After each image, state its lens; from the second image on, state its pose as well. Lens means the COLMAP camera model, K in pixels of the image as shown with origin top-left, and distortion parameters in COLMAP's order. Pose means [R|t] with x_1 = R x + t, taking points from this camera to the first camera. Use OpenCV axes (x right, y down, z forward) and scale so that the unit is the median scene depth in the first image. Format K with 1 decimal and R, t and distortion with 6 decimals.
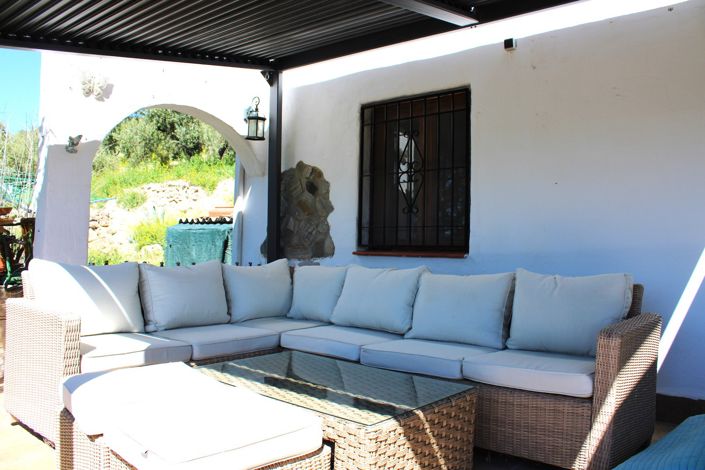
lens RADIAL K [[597.2, 0, 352.5], [0, 597.2, 235.0], [0, 0, 1]] dist [-0.060175, 0.008363]
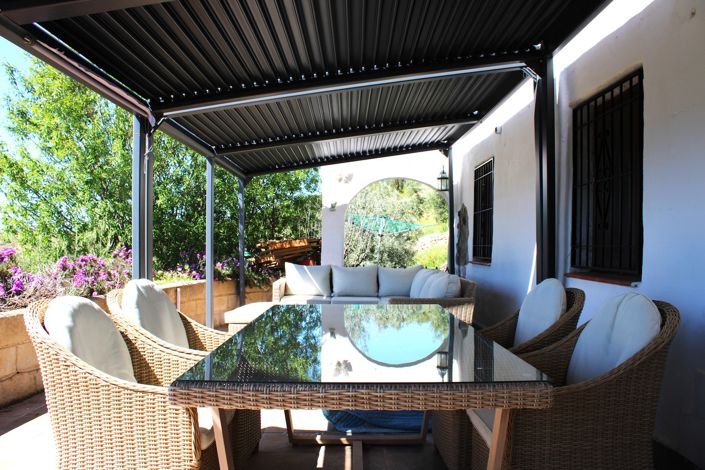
lens RADIAL K [[597.2, 0, 352.5], [0, 597.2, 235.0], [0, 0, 1]] dist [-0.060175, 0.008363]
pose [[0.669554, -0.026427, -0.742293, 0.880862], [0.012230, 0.999624, -0.024556, -0.004571], [0.742663, 0.007363, 0.669625, -0.266681]]
